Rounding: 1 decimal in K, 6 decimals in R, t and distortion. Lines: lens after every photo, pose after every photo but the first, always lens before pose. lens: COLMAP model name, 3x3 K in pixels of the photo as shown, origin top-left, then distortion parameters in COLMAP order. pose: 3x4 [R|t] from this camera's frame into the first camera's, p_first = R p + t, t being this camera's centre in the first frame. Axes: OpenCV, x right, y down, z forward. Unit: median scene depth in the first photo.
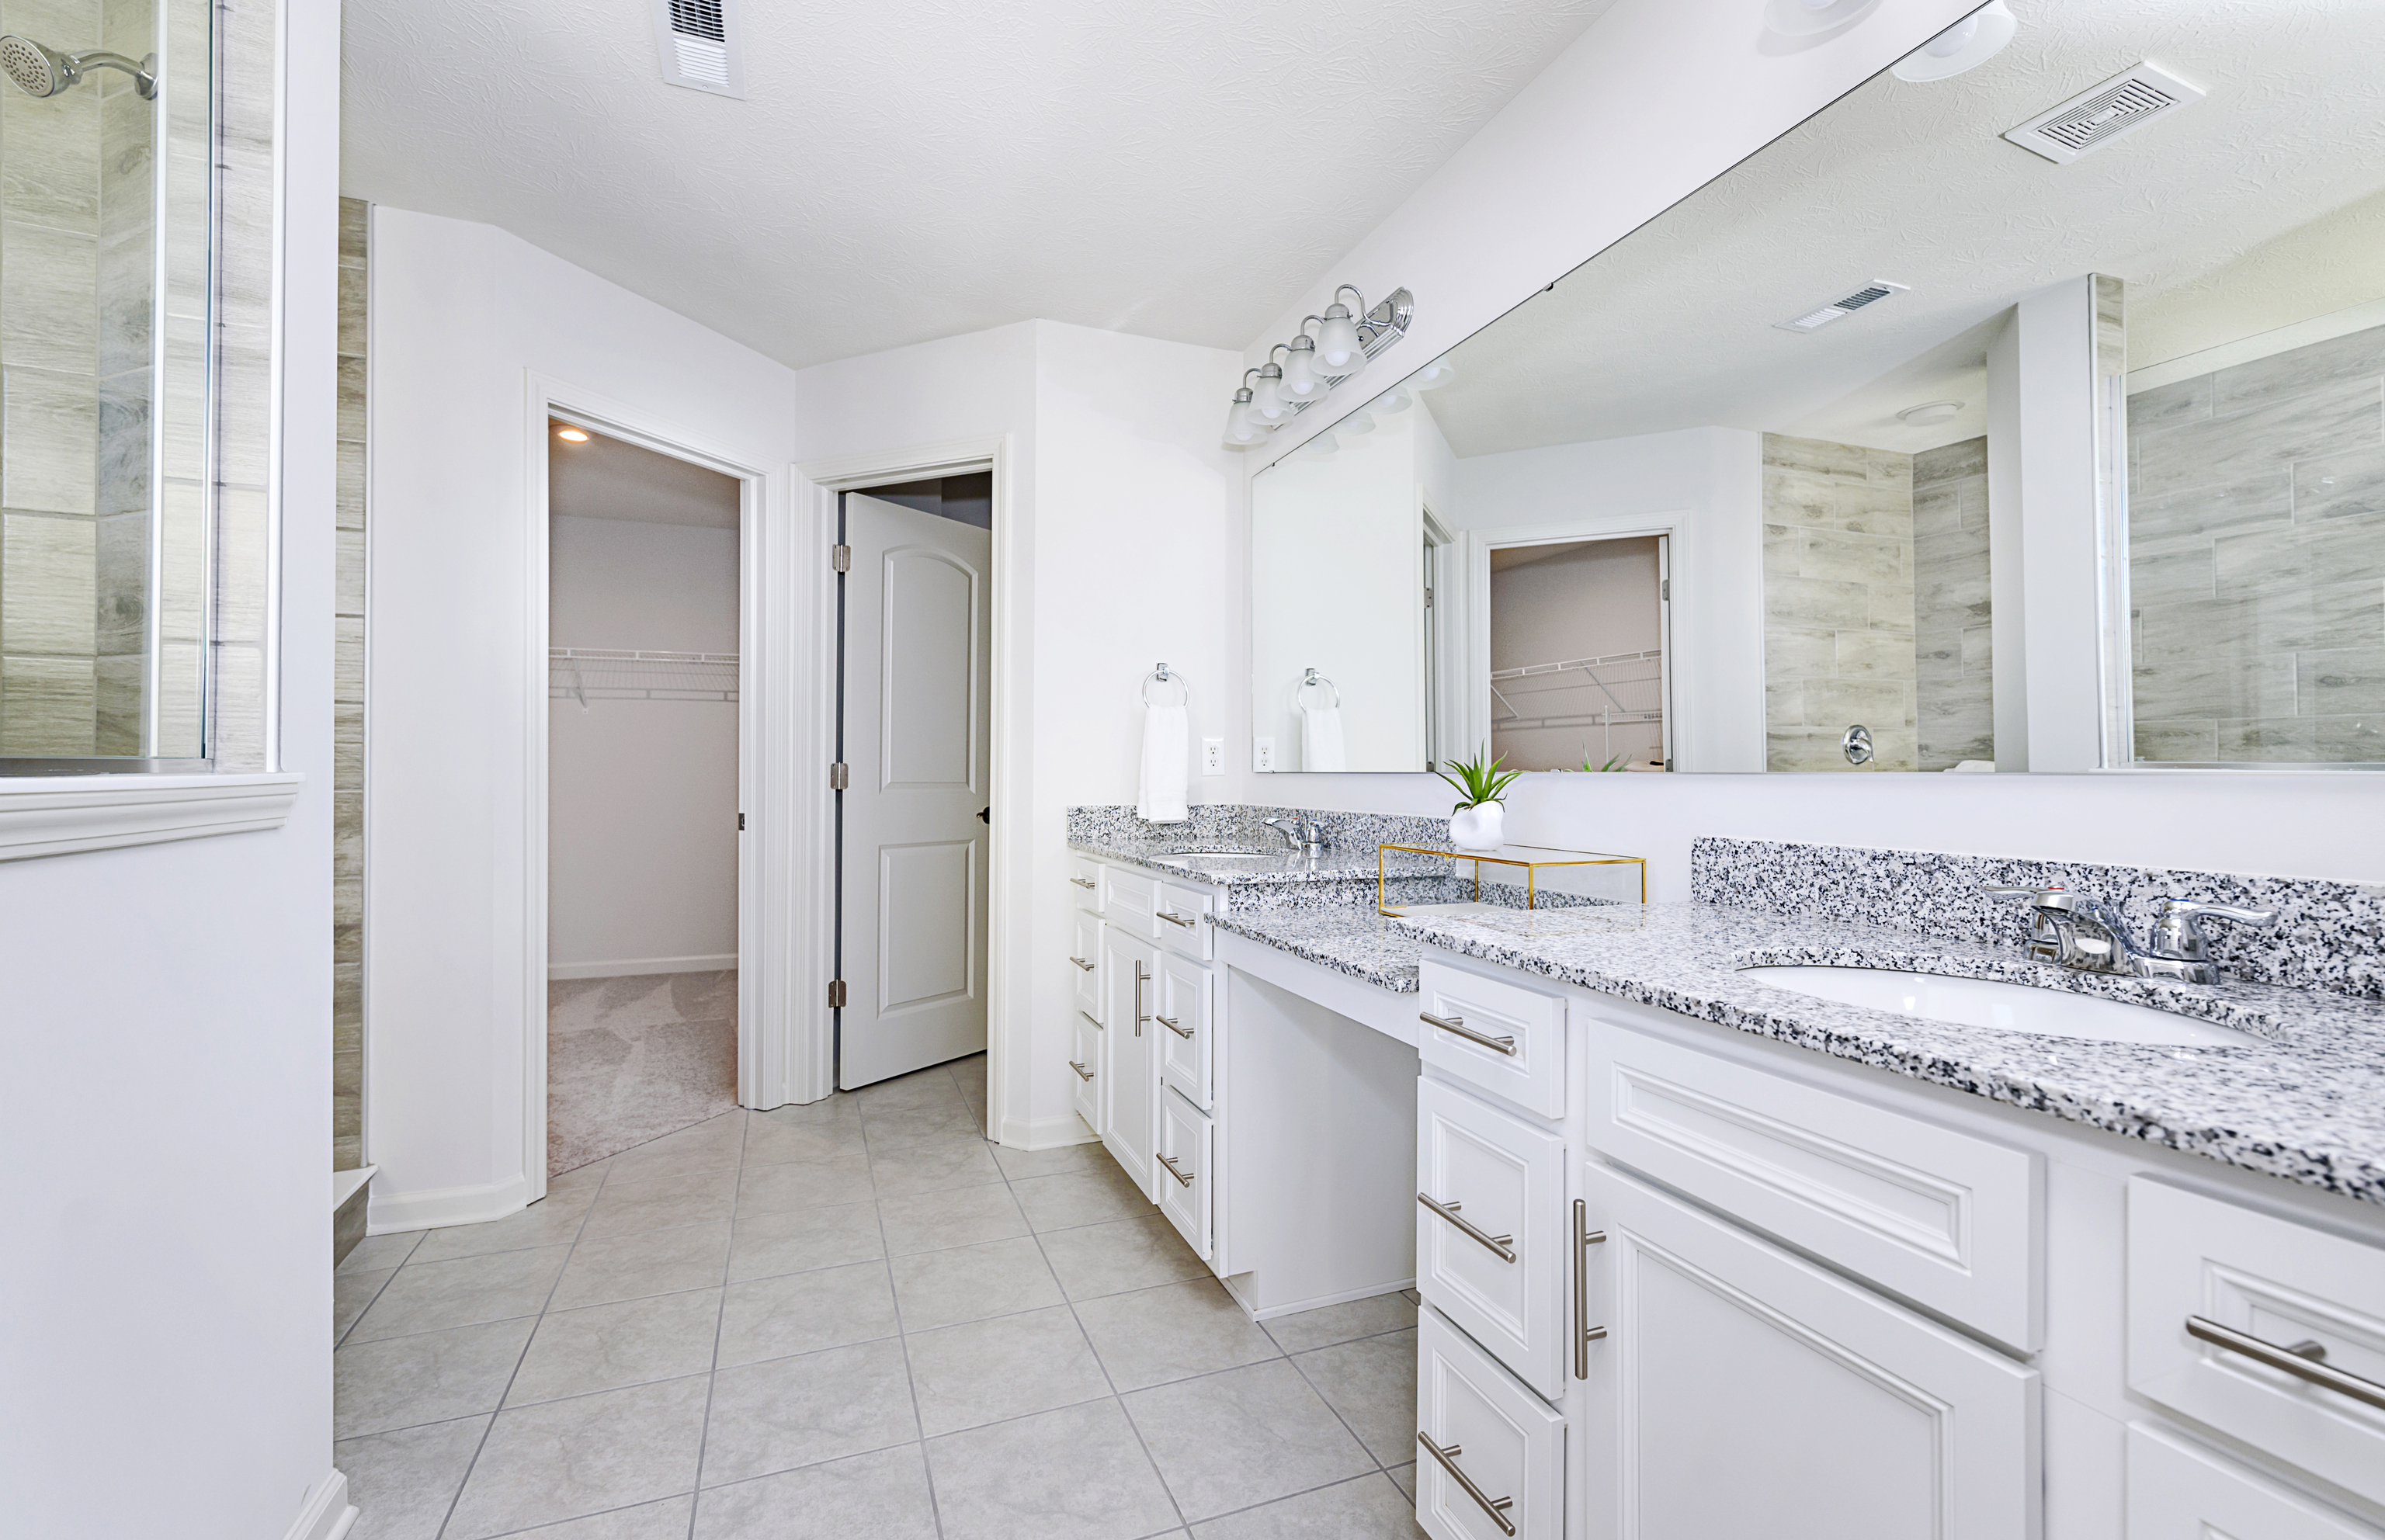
lens RADIAL K [[1014.8, 0, 1199.6], [0, 1014.8, 763.6], [0, 0, 1]] dist [0.004604, 0.000180]
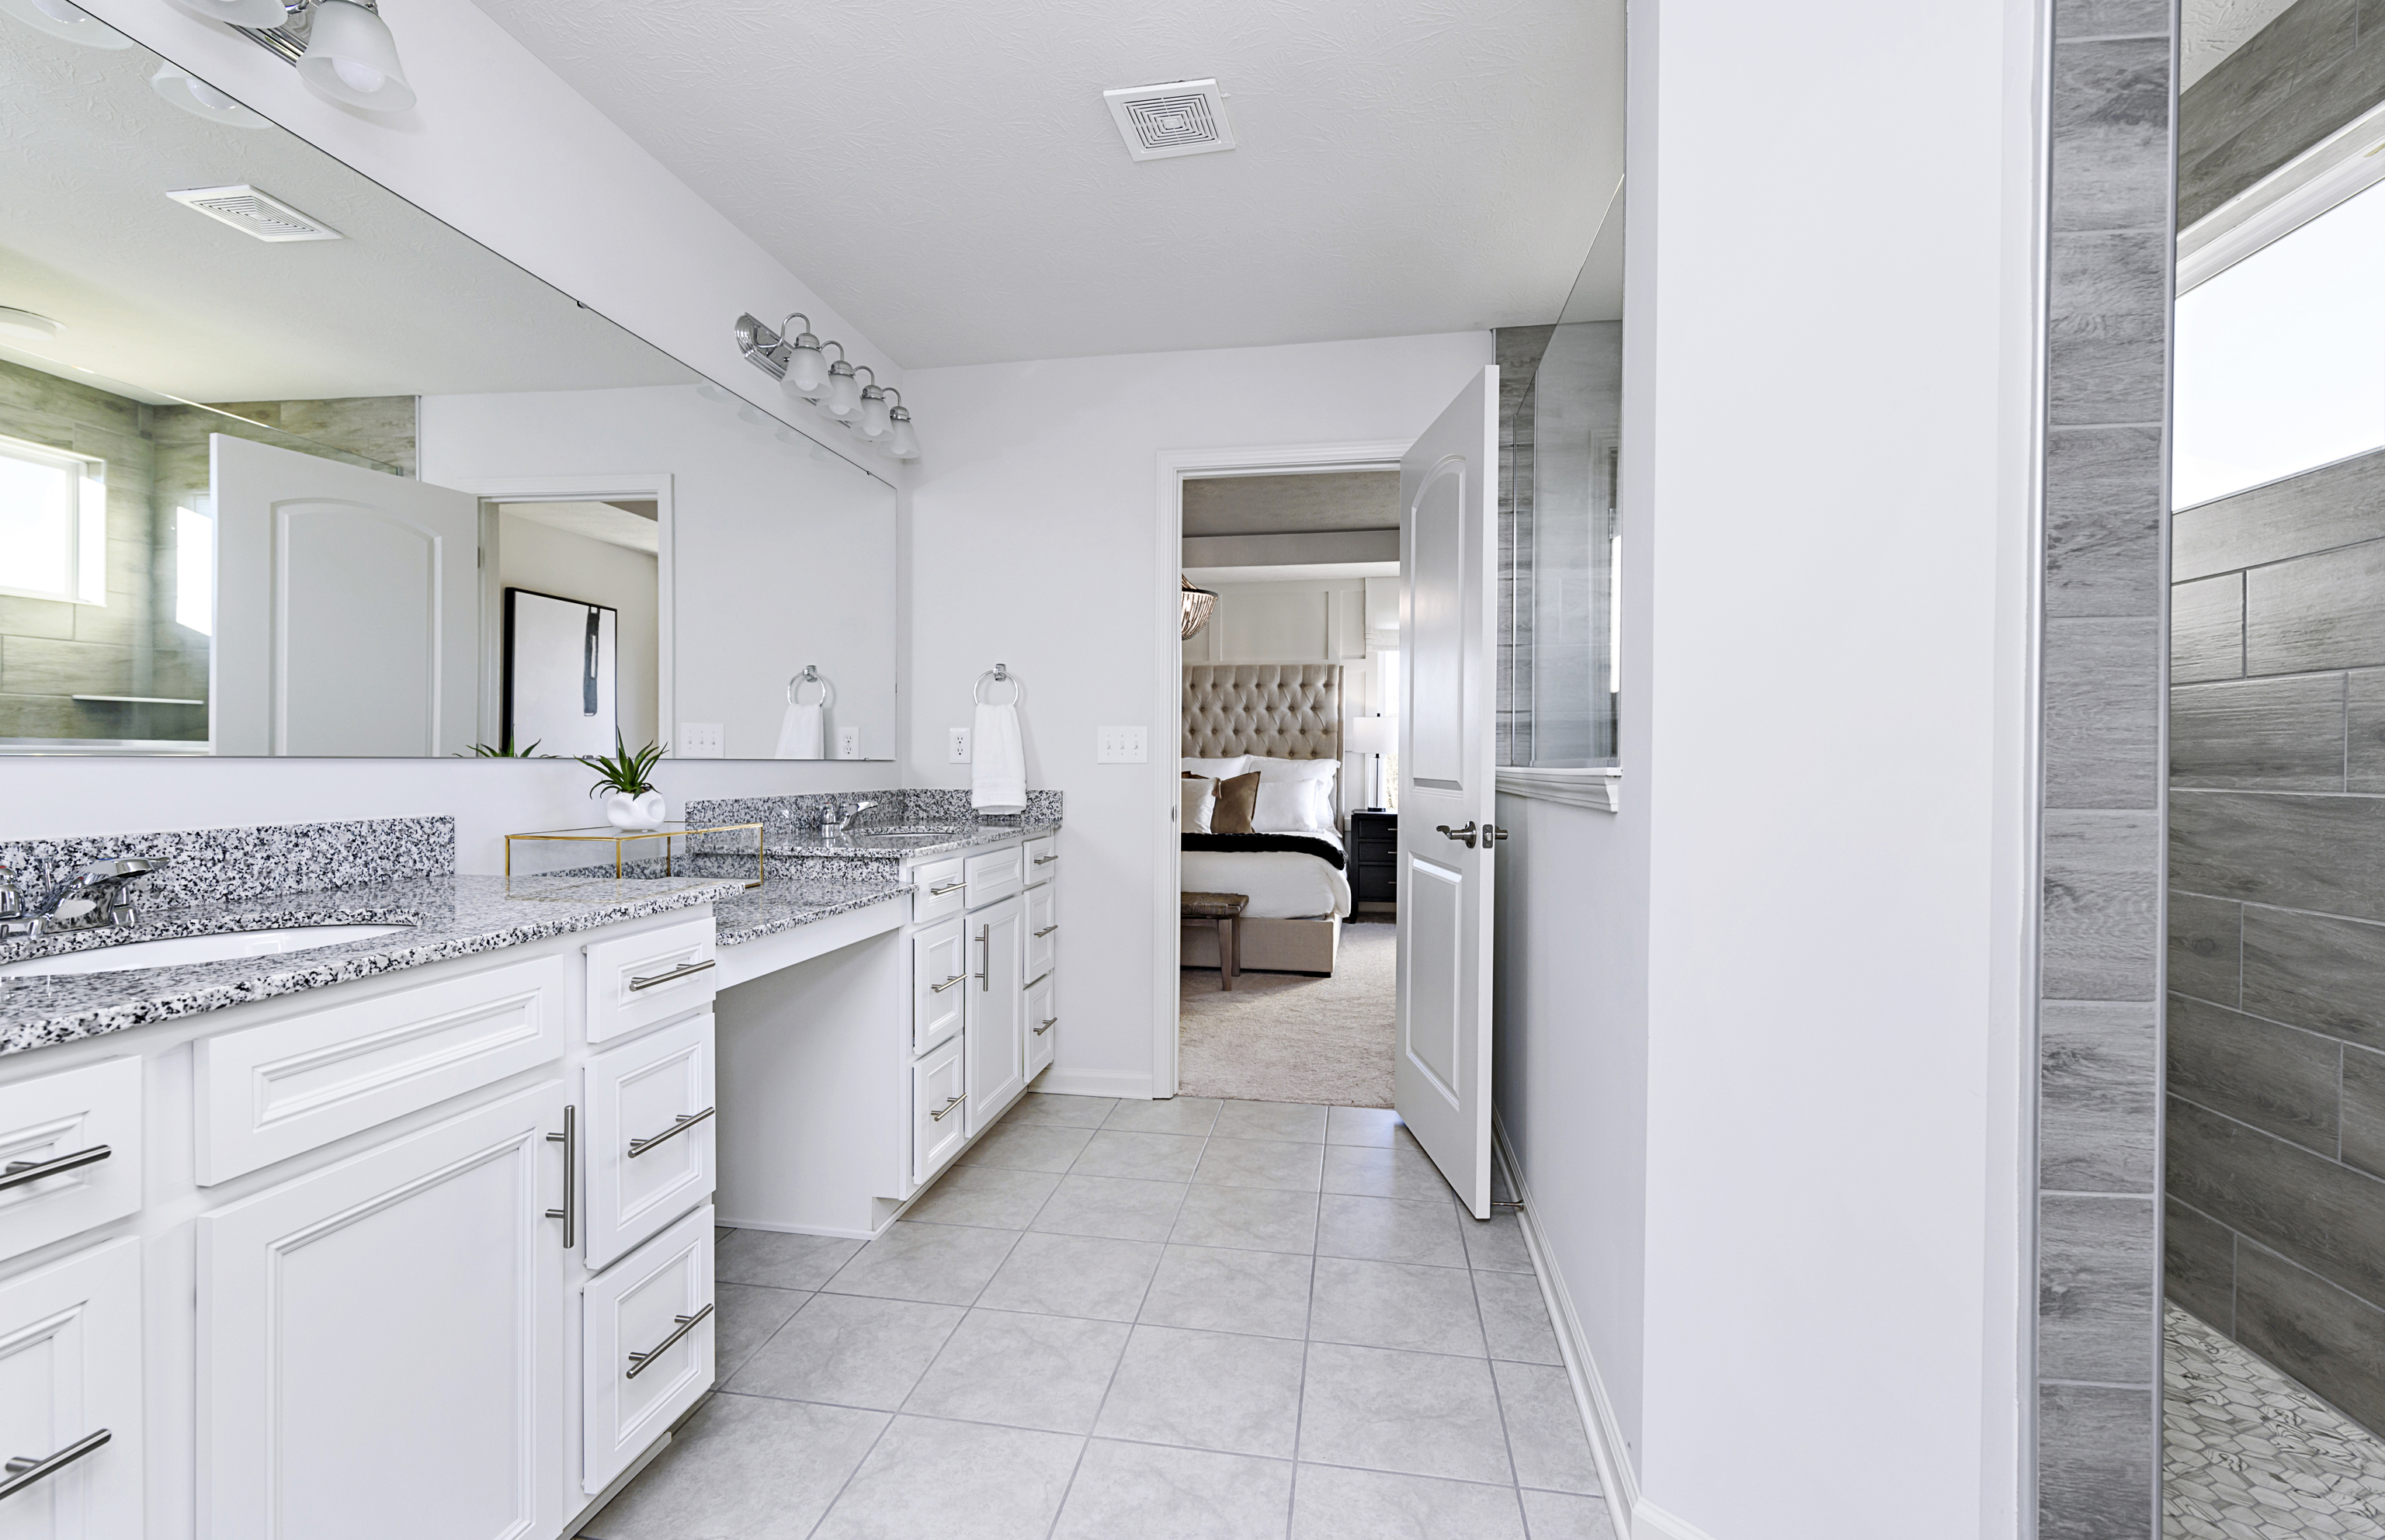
lens RADIAL K [[1014.8, 0, 1195.4], [0, 1014.8, 768.7], [0, 0, 1]] dist [0.004604, 0.000180]
pose [[-0.856790, -0.003916, 0.515650, -0.851712], [-0.005249, 0.999986, -0.001128, 0.019913], [-0.515639, -0.003673, -0.856798, 1.763732]]
